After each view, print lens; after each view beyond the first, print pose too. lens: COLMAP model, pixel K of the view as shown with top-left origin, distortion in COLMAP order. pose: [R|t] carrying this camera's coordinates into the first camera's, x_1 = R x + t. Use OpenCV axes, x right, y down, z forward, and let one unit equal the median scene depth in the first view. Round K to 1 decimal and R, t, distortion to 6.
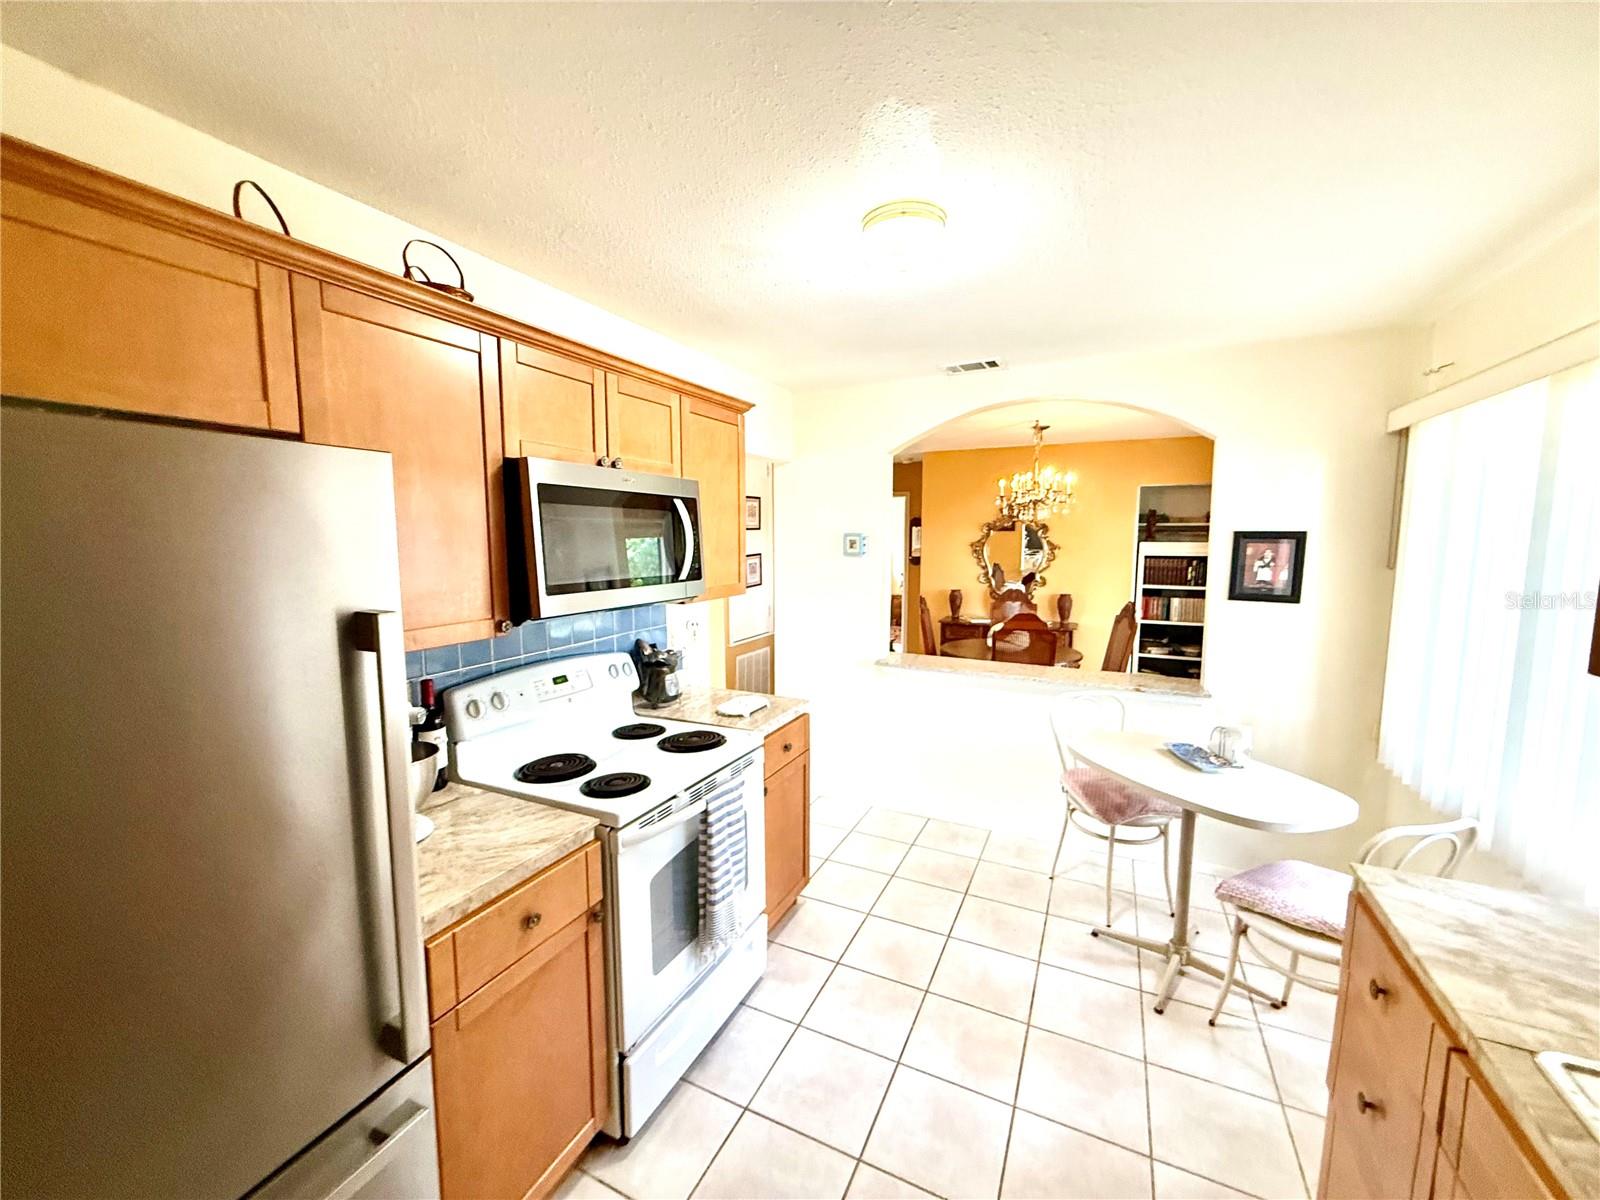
lens RADIAL K [[639.0, 0, 798.3], [0, 639.0, 603.3], [0, 0, 1]] dist [-0.001197, 0.000420]
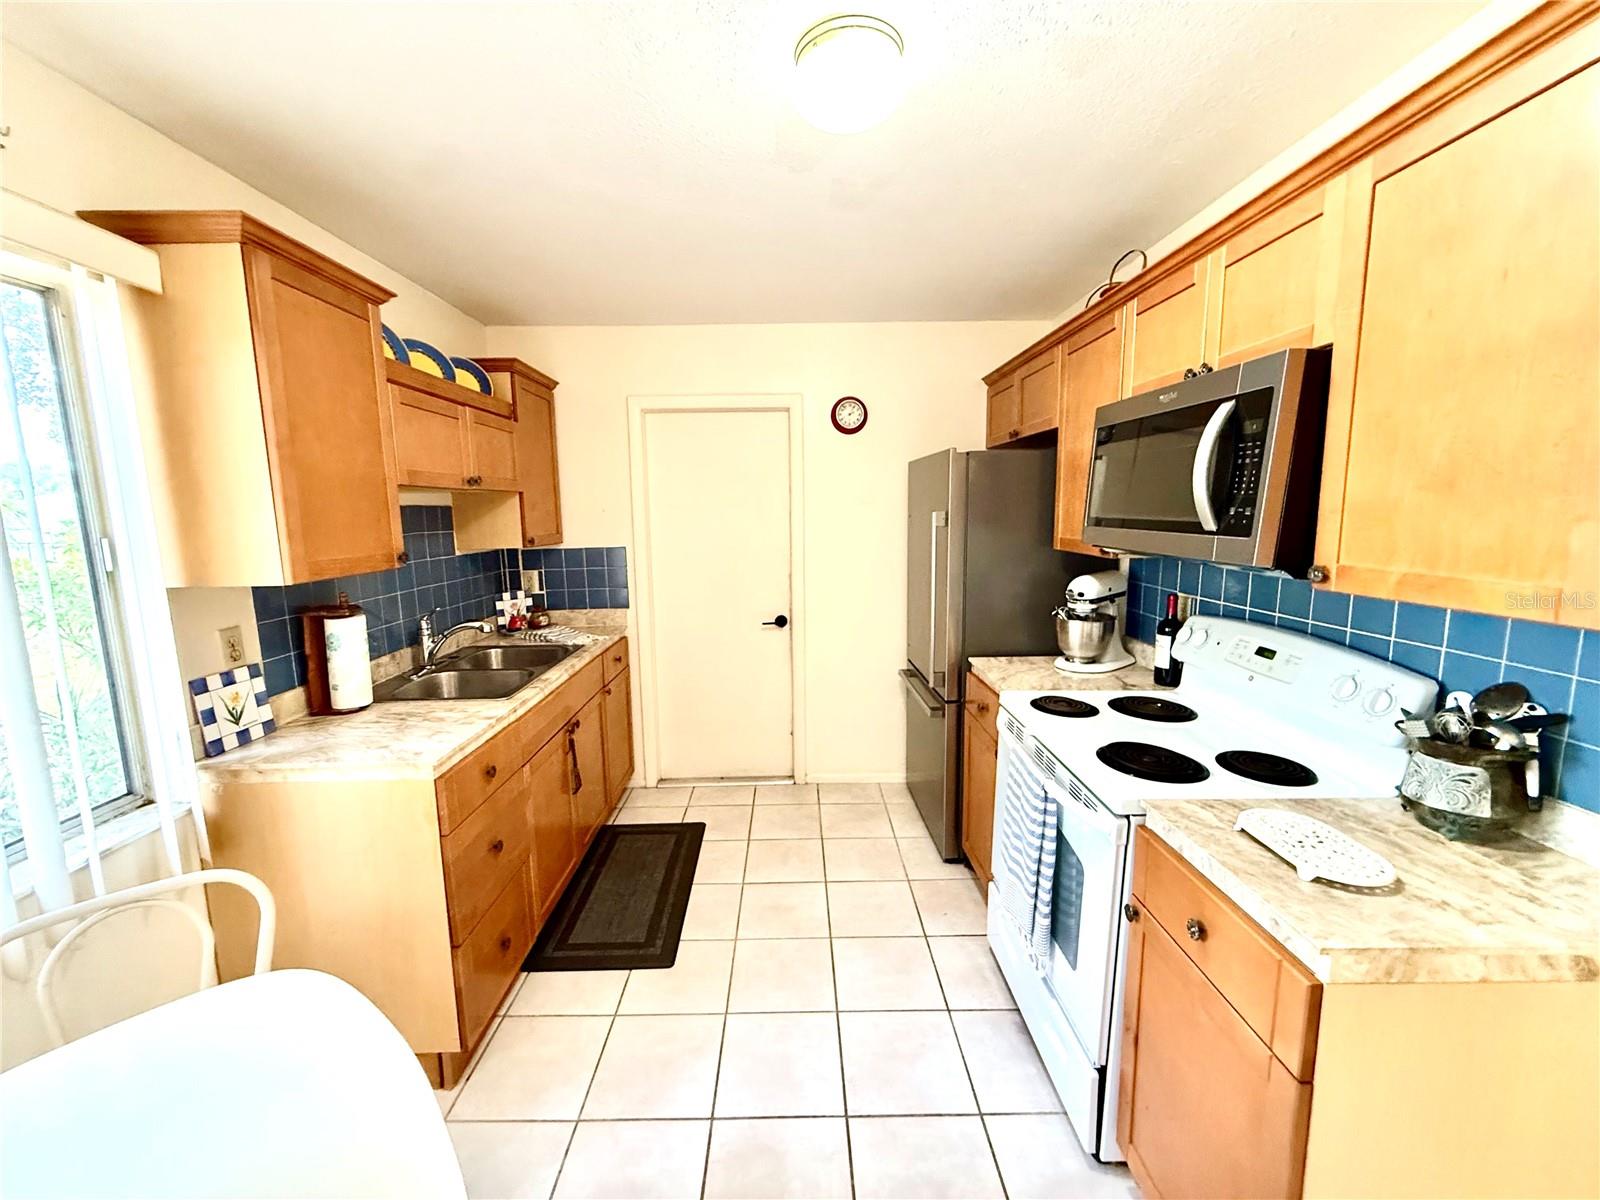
lens RADIAL K [[639.0, 0, 792.4], [0, 639.0, 601.3], [0, 0, 1]] dist [-0.001197, 0.000420]
pose [[-0.897912, 0.078391, -0.433138, 0.173860], [-0.031945, 0.969814, 0.241743, -0.040348], [0.439014, 0.230901, -0.868304, 0.507371]]
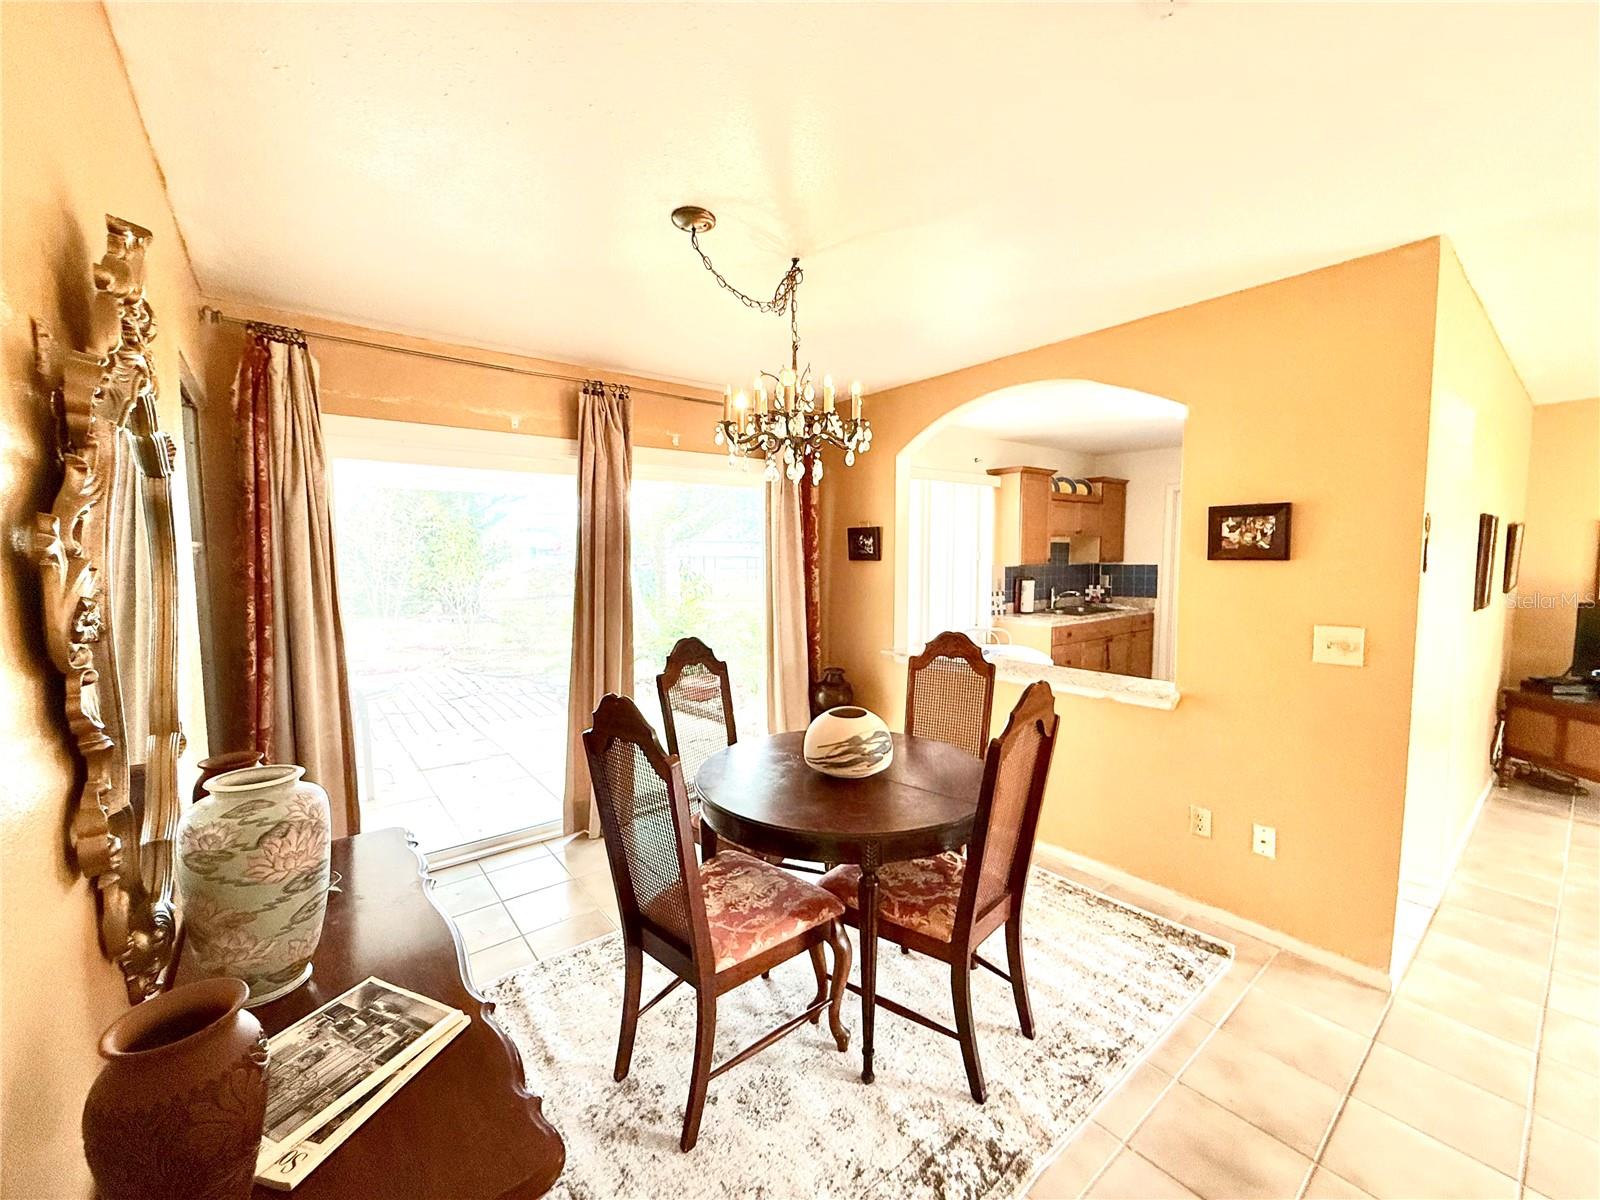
lens RADIAL K [[639.0, 0, 794.8], [0, 639.0, 601.8], [0, 0, 1]] dist [-0.001197, 0.000420]
pose [[-0.900037, -0.026236, 0.435024, 0.136569], [0.055688, 0.983080, 0.174505, -0.101613], [-0.432242, 0.181287, -0.883347, 1.131832]]
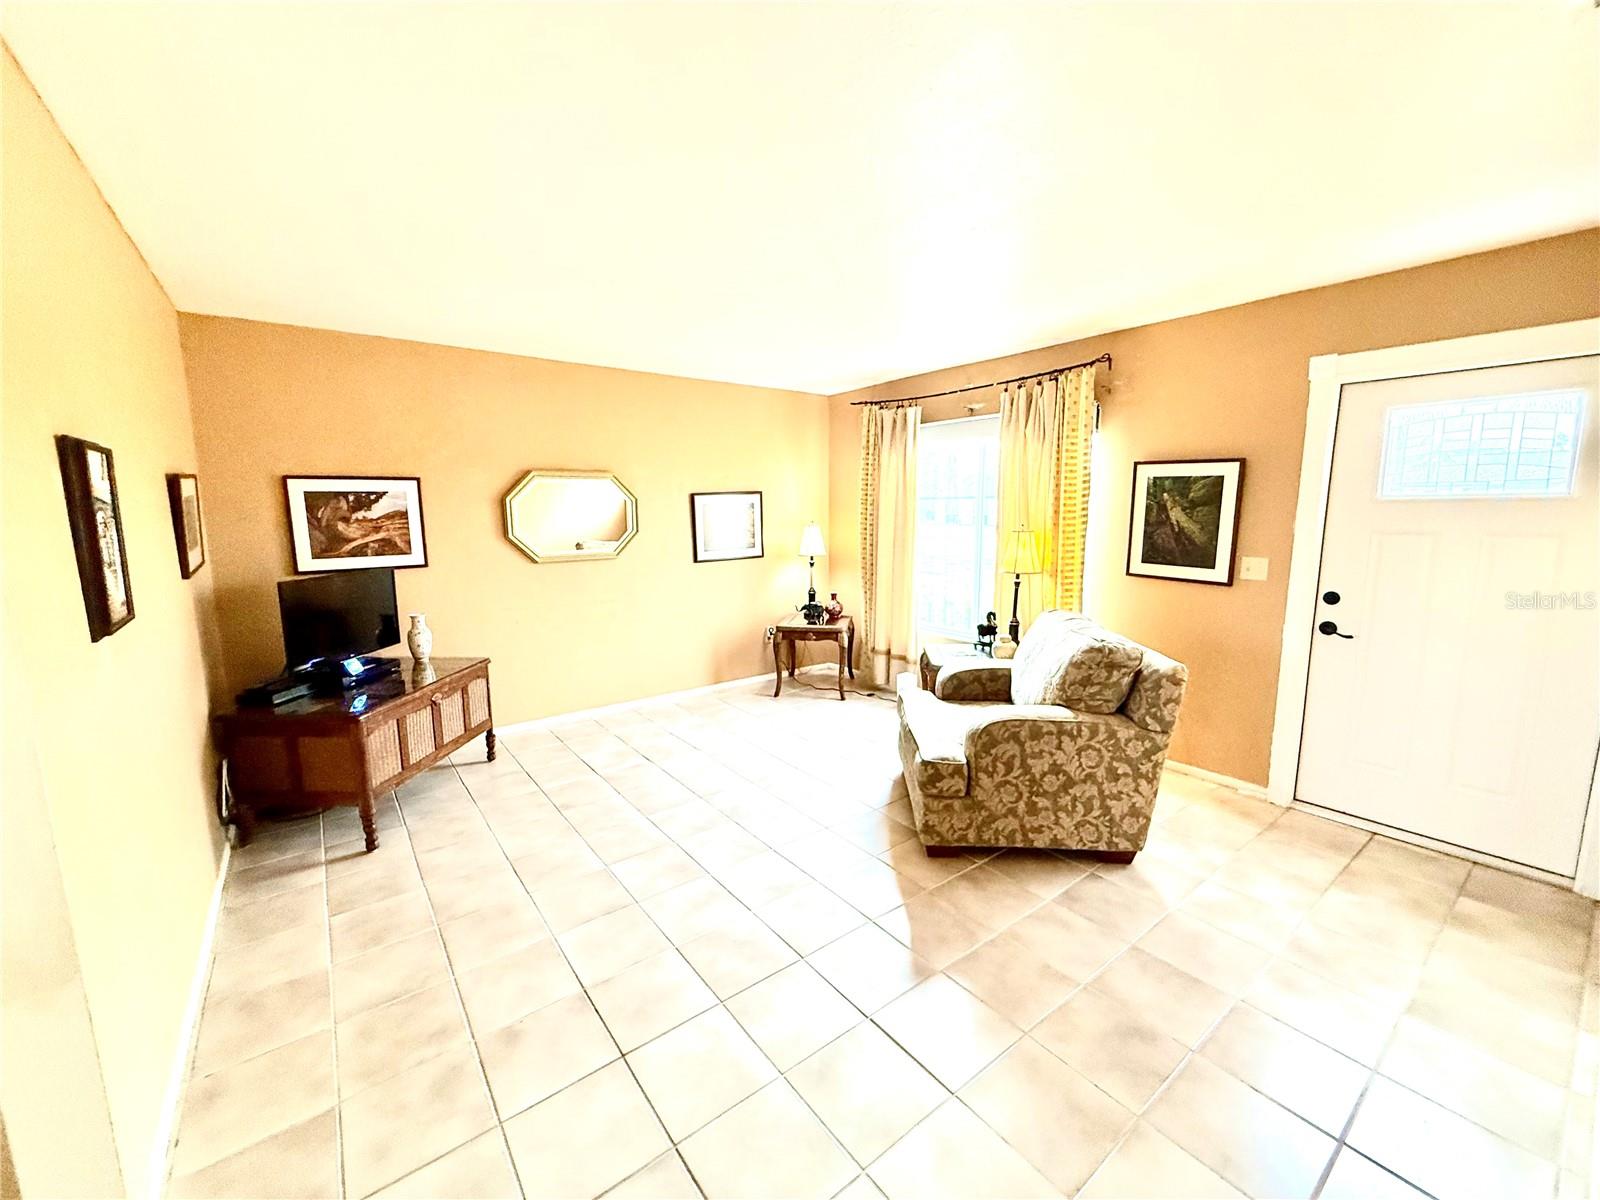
lens RADIAL K [[639.0, 0, 794.2], [0, 639.0, 601.9], [0, 0, 1]] dist [-0.001197, 0.000420]
pose [[-0.449269, 0.137937, -0.882684, -0.032447], [-0.088327, 0.976310, 0.197526, -0.063228], [0.889020, 0.166707, -0.426442, 0.797637]]
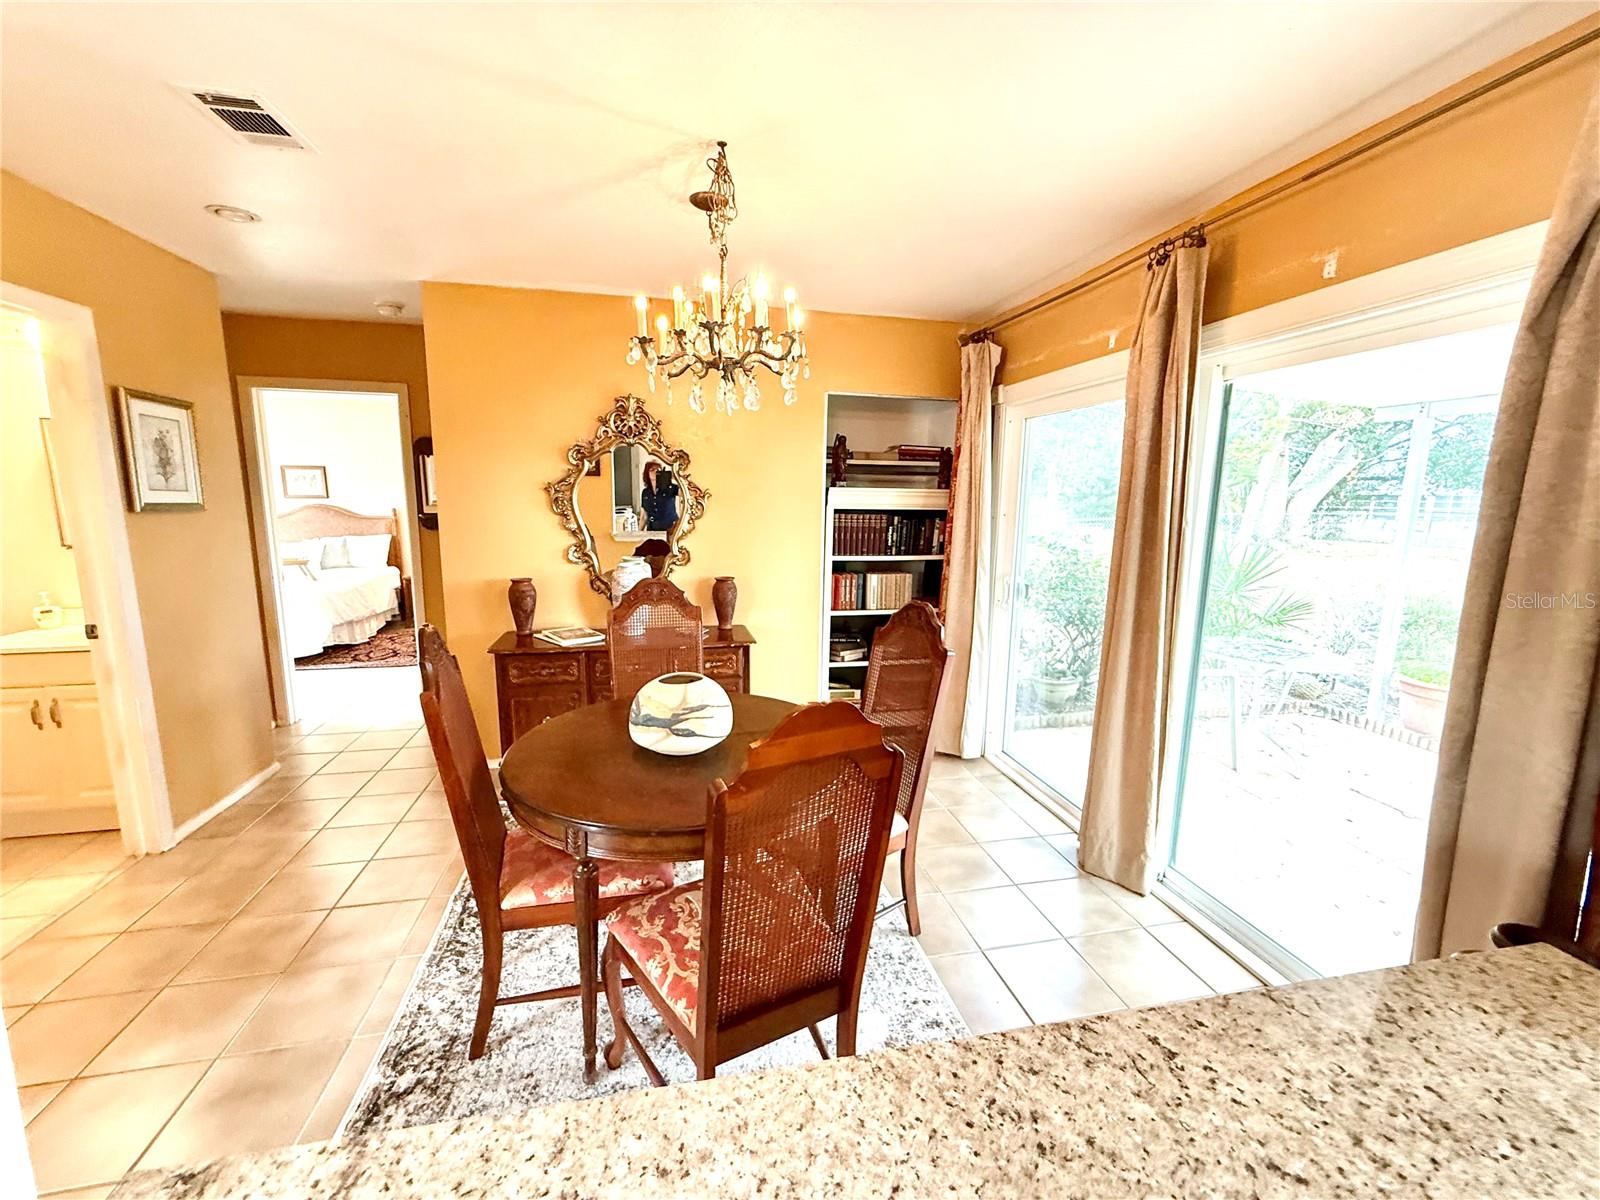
lens RADIAL K [[639.0, 0, 792.2], [0, 639.0, 599.8], [0, 0, 1]] dist [-0.001197, 0.000420]
pose [[0.788826, -0.083211, 0.608958, 0.119938], [0.051010, 0.996238, 0.070054, -0.032158], [-0.612496, -0.024198, 0.790103, 0.523951]]
